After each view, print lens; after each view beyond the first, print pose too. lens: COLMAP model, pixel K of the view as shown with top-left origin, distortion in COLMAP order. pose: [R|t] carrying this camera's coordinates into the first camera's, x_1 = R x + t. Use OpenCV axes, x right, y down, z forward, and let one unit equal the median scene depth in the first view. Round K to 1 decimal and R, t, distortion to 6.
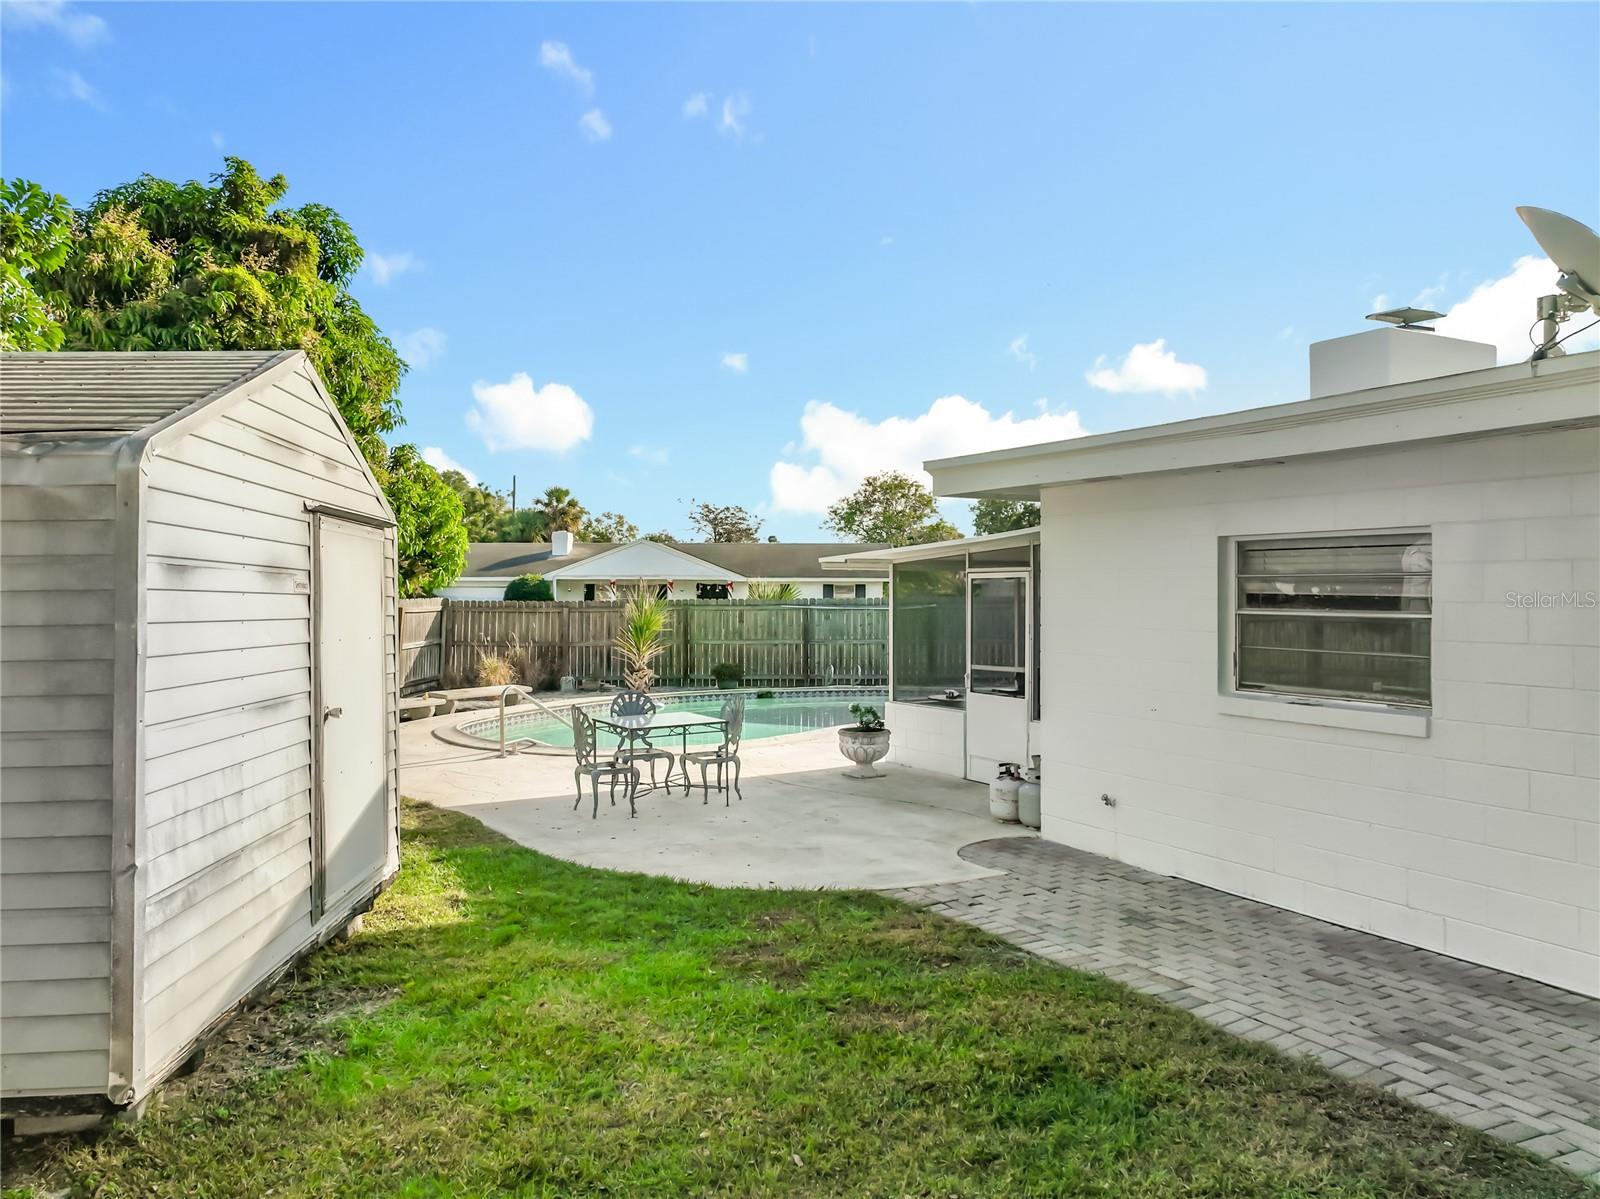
lens RADIAL K [[1124.3, 0, 800.0], [0, 1124.3, 599.5], [0, 0, 1]] dist [0.040577, -0.001818]
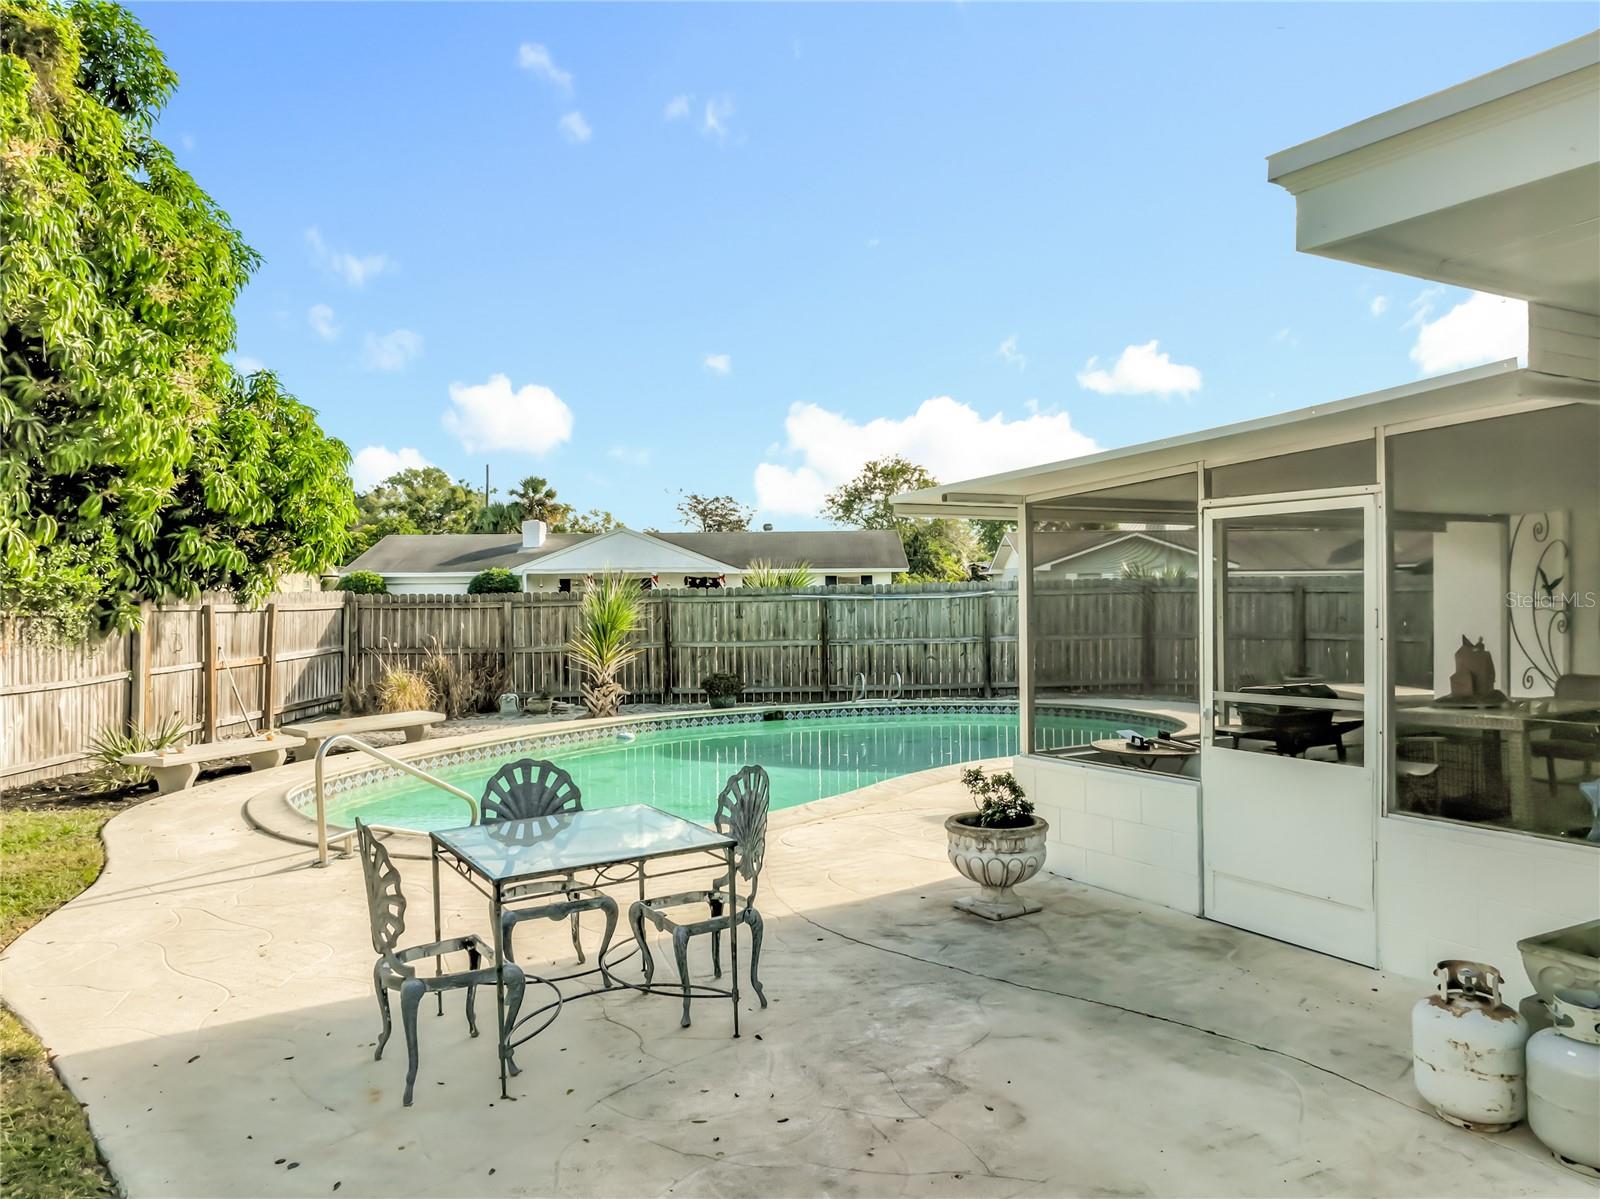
lens RADIAL K [[1124.3, 0, 800.0], [0, 1124.3, 599.5], [0, 0, 1]] dist [0.040577, -0.001818]
pose [[0.999874, -0.013469, 0.008412, -0.017432], [0.013446, 0.999906, 0.002831, 0.006092], [-0.008449, -0.002717, 0.999961, 0.238126]]
